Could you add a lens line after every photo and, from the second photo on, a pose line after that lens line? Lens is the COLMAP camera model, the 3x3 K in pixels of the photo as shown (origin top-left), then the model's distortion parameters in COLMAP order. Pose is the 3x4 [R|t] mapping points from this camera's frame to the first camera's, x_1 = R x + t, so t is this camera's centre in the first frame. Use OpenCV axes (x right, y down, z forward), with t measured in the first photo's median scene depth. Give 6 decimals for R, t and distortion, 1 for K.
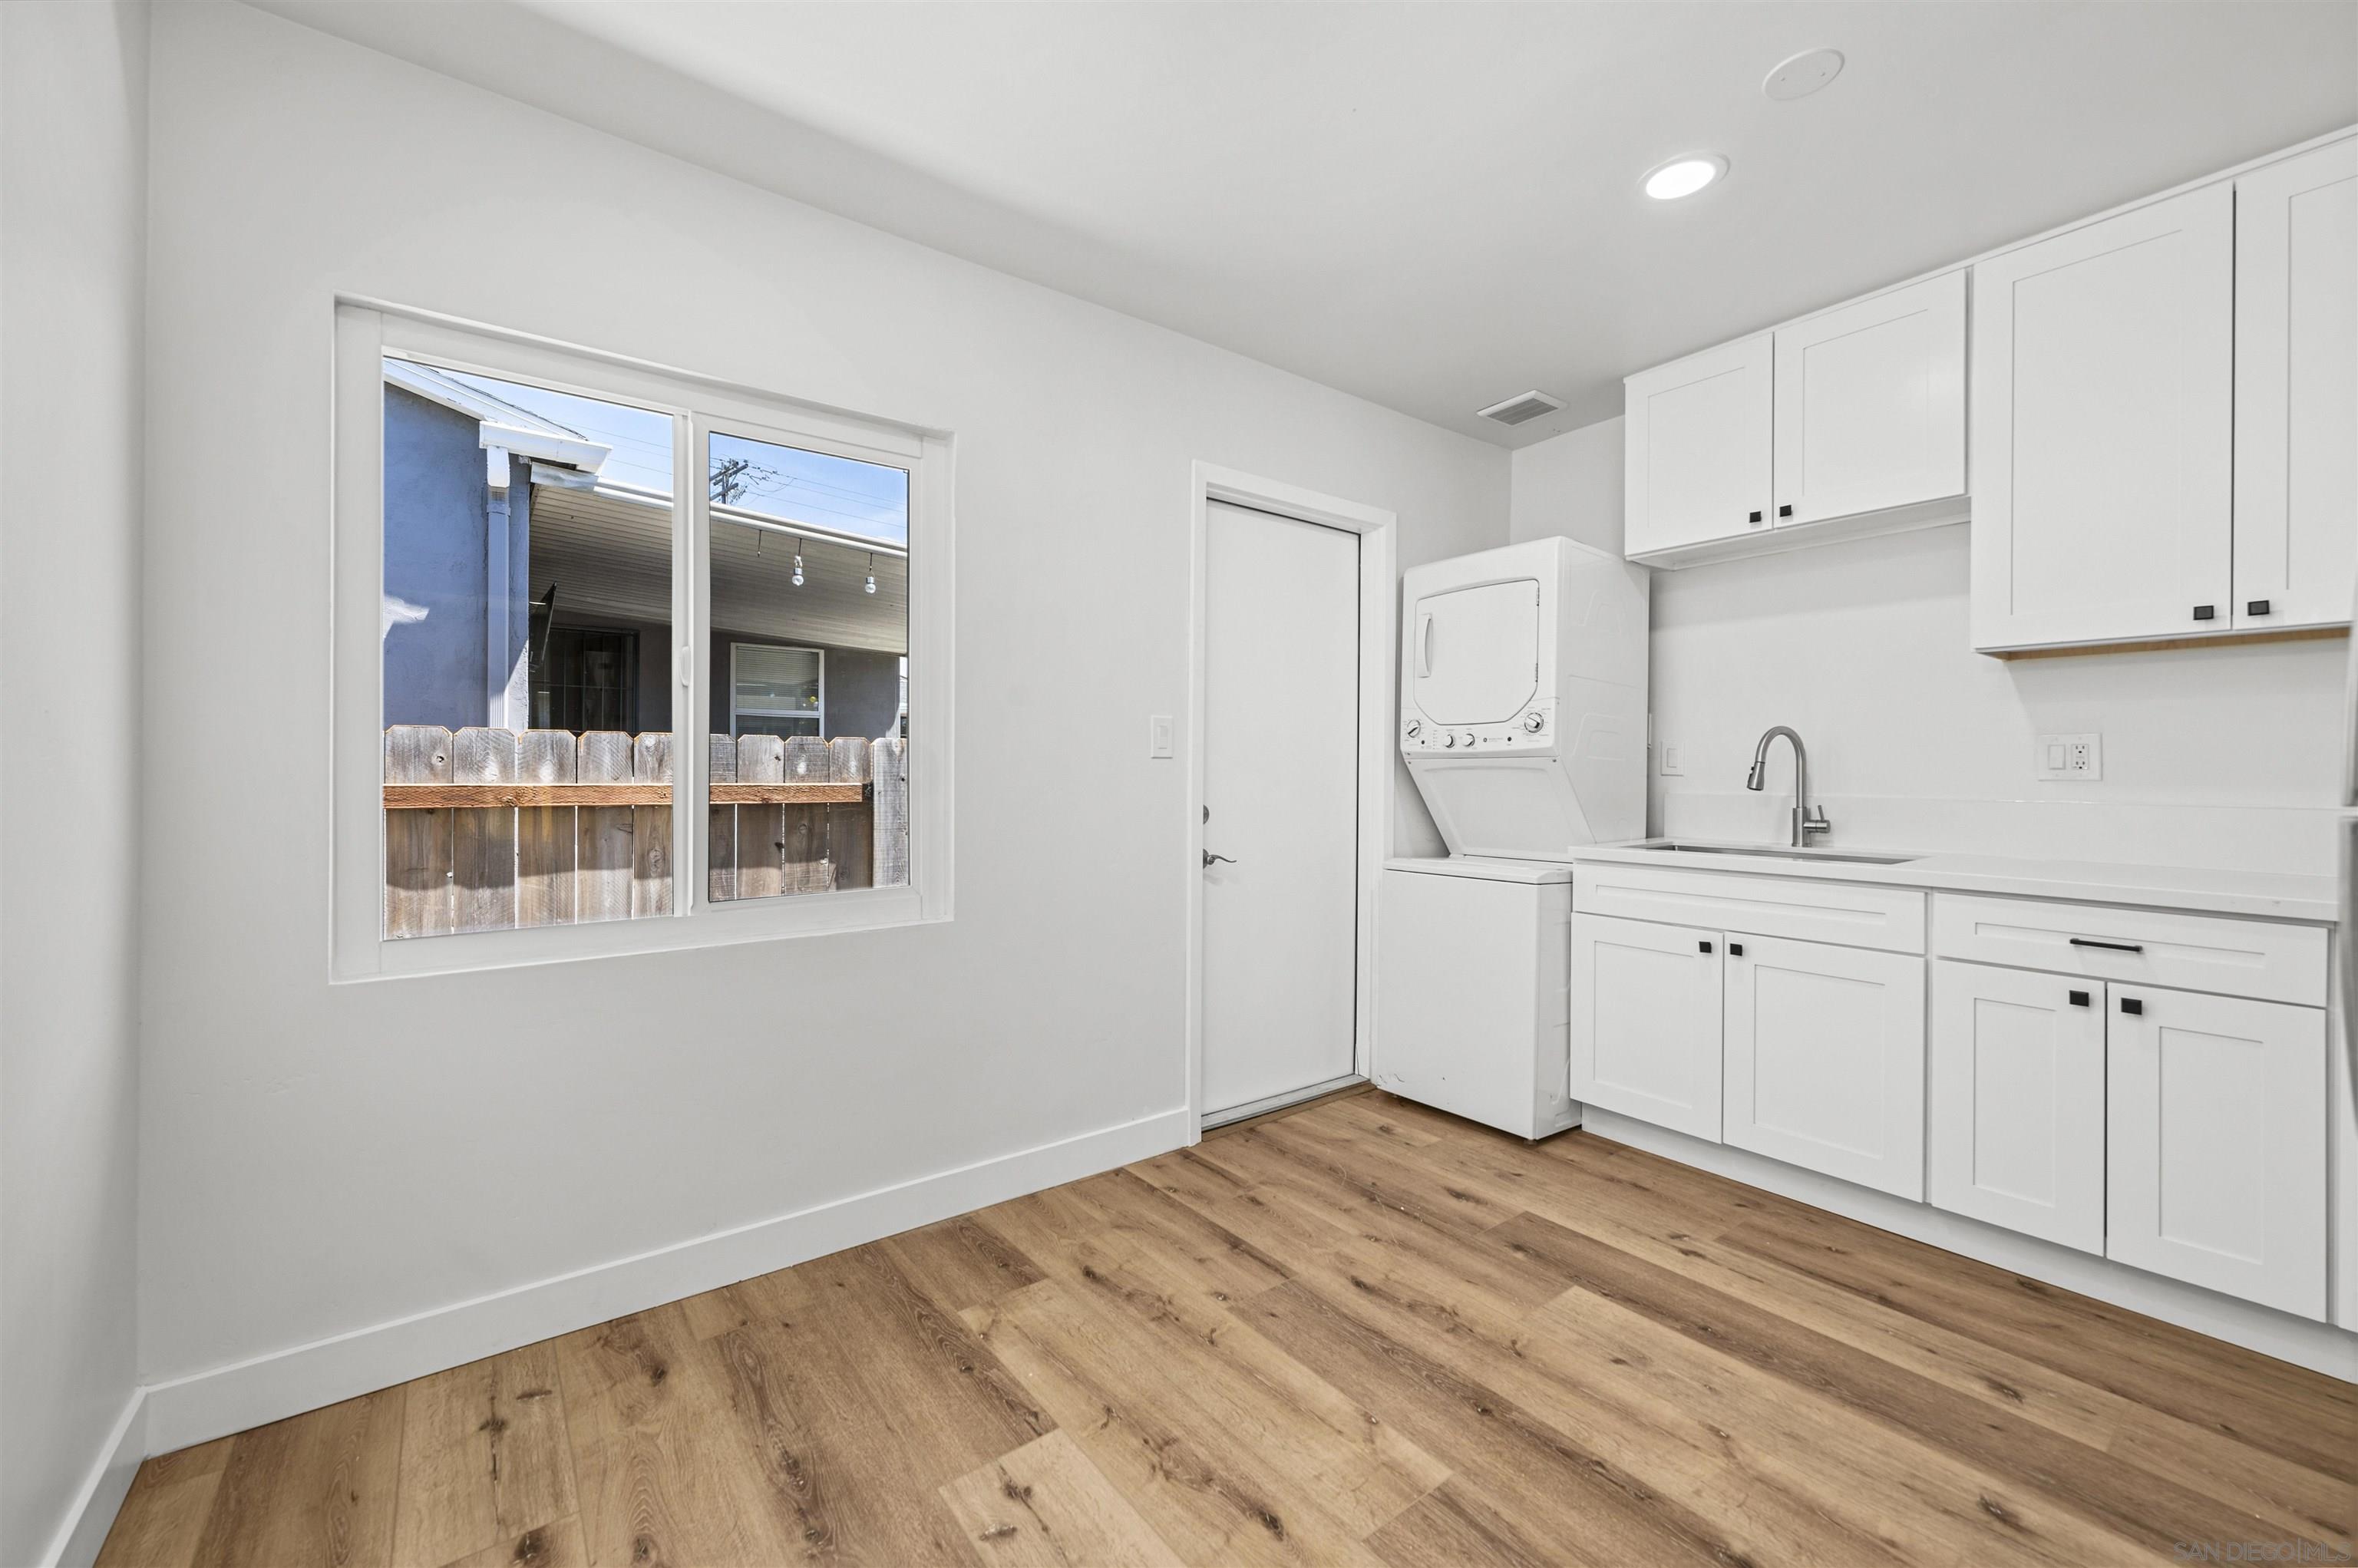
lens RADIAL K [[947.2, 0, 1169.3], [0, 947.2, 767.4], [0, 0, 1]] dist [-0.001097, 0.000313]
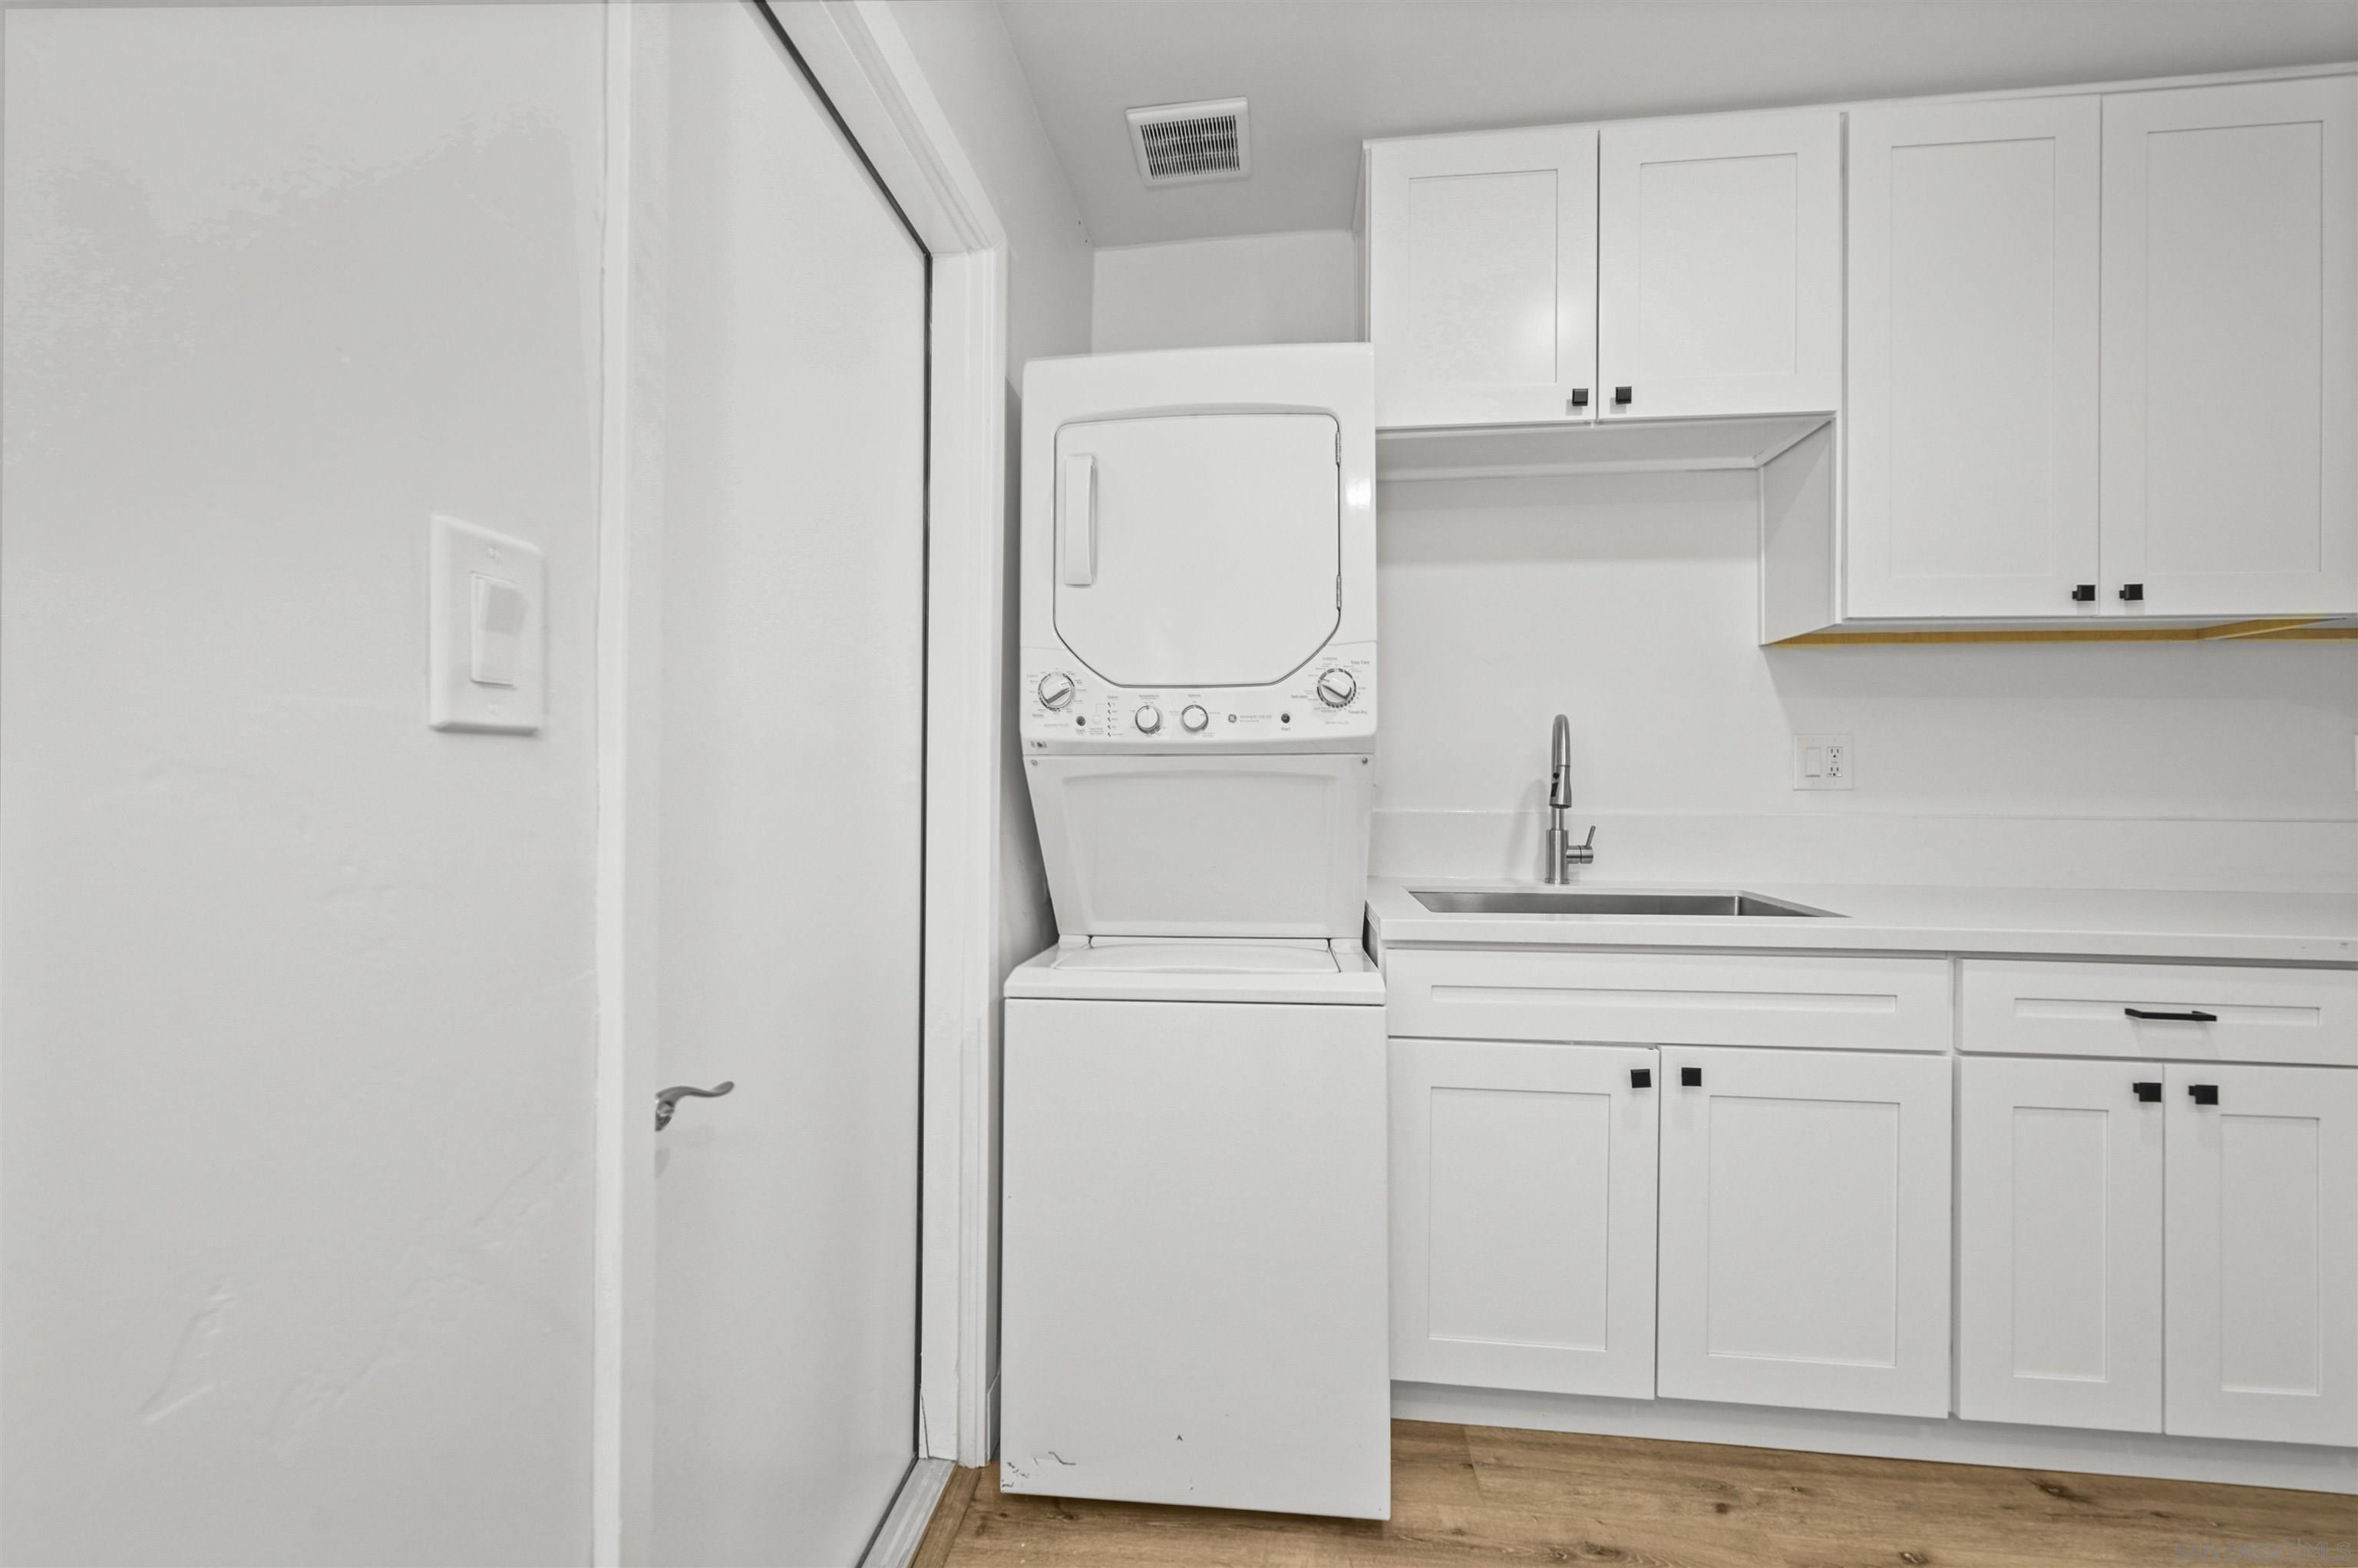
lens RADIAL K [[947.2, 0, 1177.4], [0, 947.2, 771.4], [0, 0, 1]] dist [-0.001097, 0.000313]
pose [[0.677231, 0.001331, 0.735769, -0.060203], [-0.002872, 0.999996, 0.000834, -0.001509], [-0.735765, -0.002678, 0.677232, 0.739298]]
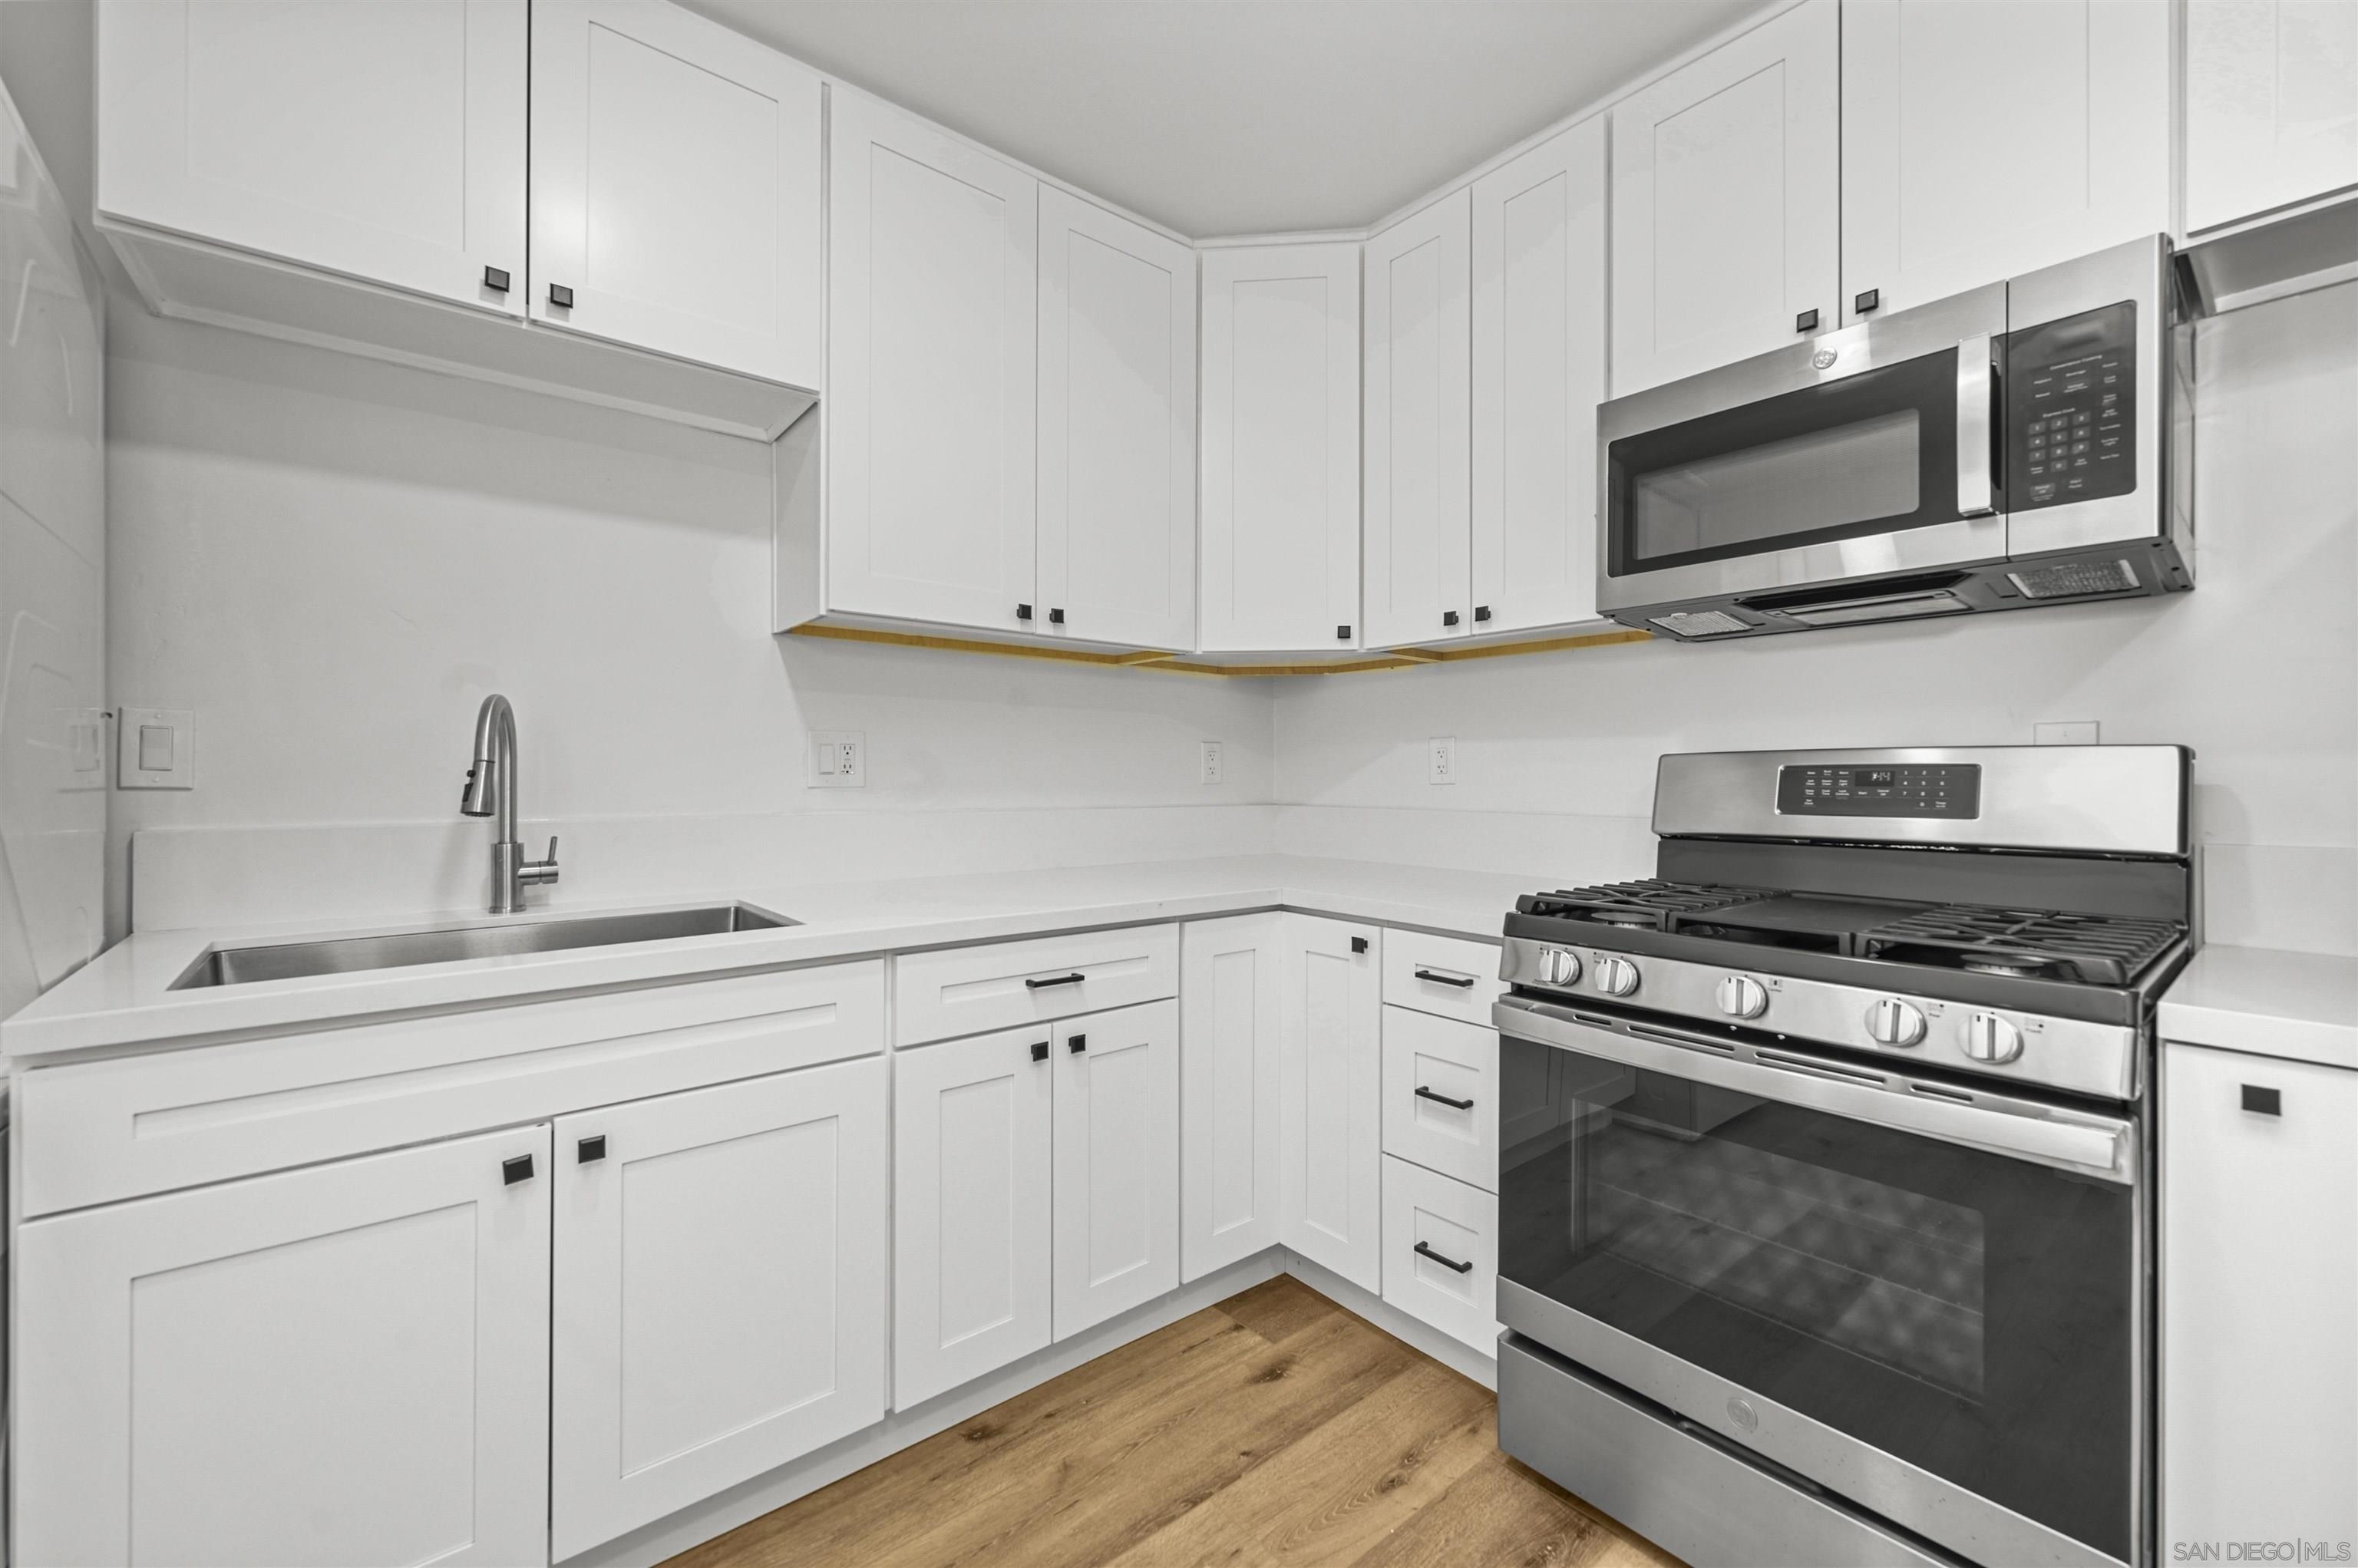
lens RADIAL K [[947.2, 0, 1189.1], [0, 947.2, 770.8], [0, 0, 1]] dist [-0.001097, 0.000313]
pose [[-0.059479, -0.000383, 0.998229, 0.085453], [-0.004960, 0.999988, 0.000088, -0.002245], [-0.998217, -0.004946, -0.059480, 0.643191]]
